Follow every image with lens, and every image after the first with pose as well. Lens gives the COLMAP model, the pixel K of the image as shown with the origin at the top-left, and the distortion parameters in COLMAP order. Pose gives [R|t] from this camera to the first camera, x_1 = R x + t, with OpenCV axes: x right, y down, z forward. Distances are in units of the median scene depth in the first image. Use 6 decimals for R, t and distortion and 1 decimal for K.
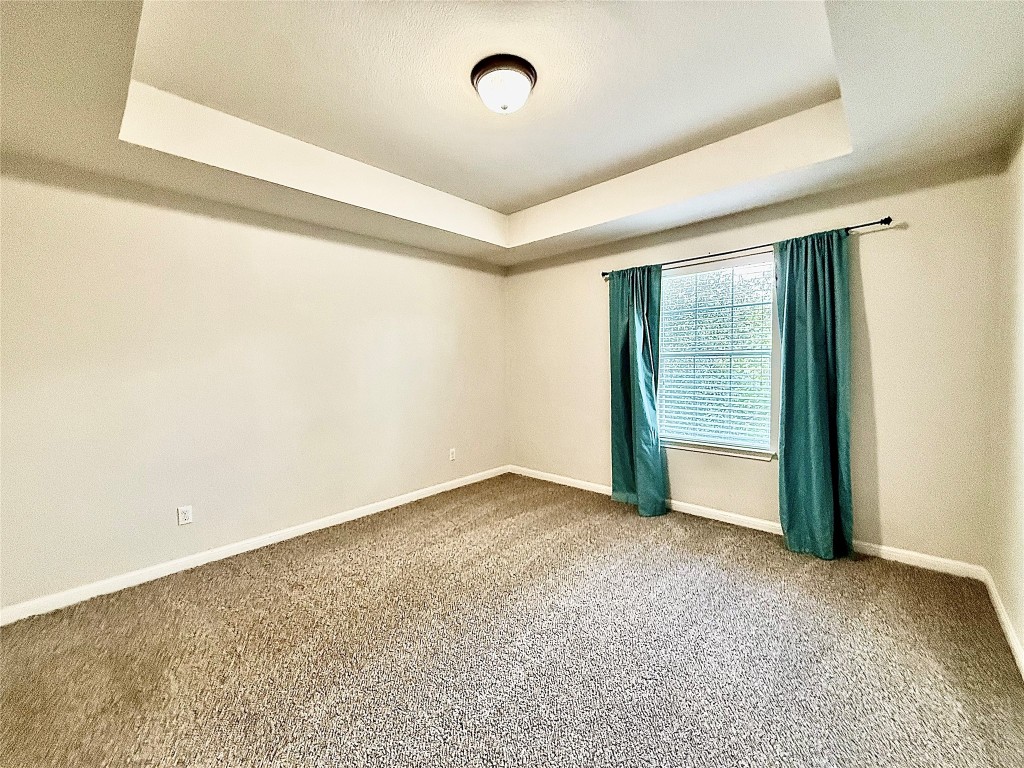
lens RADIAL K [[400.3, 0, 509.5], [0, 400.3, 393.0], [0, 0, 1]] dist [-0.000106, -0.000048]
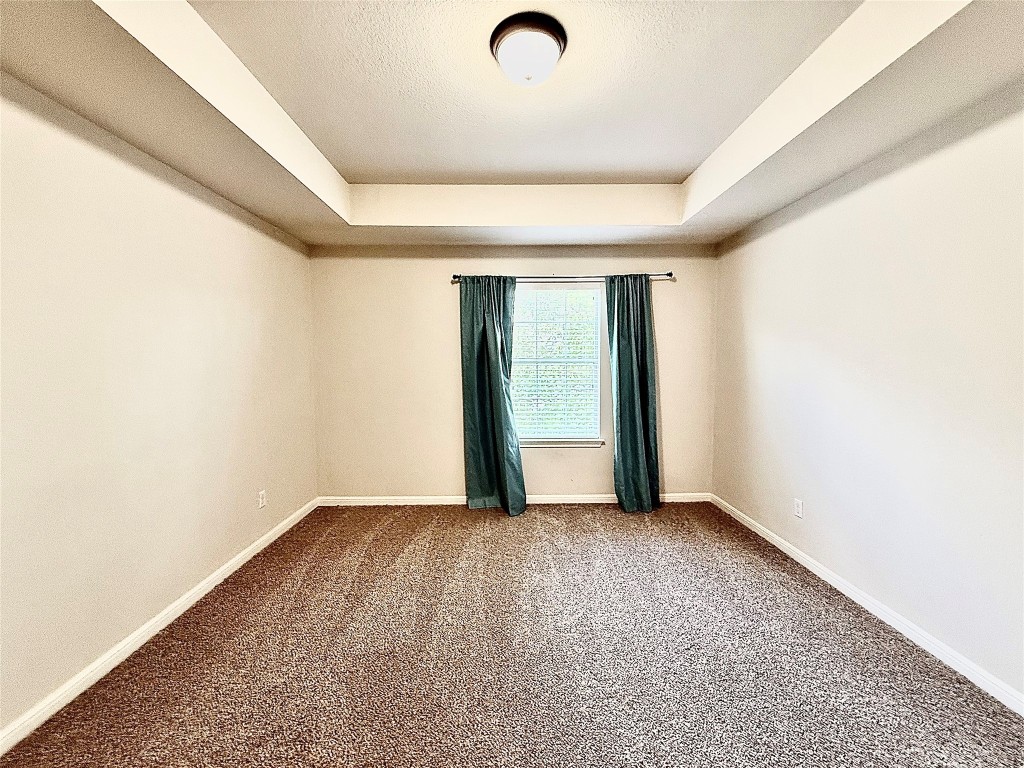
lens RADIAL K [[387.0, 0, 509.0], [0, 387.0, 396.8], [0, 0, 1]] dist [-0.000336, -0.000014]
pose [[0.731611, -0.036267, 0.680757, -0.346865], [0.044401, 0.998999, 0.005504, -0.007571], [-0.680275, 0.026200, 0.732489, 0.260330]]
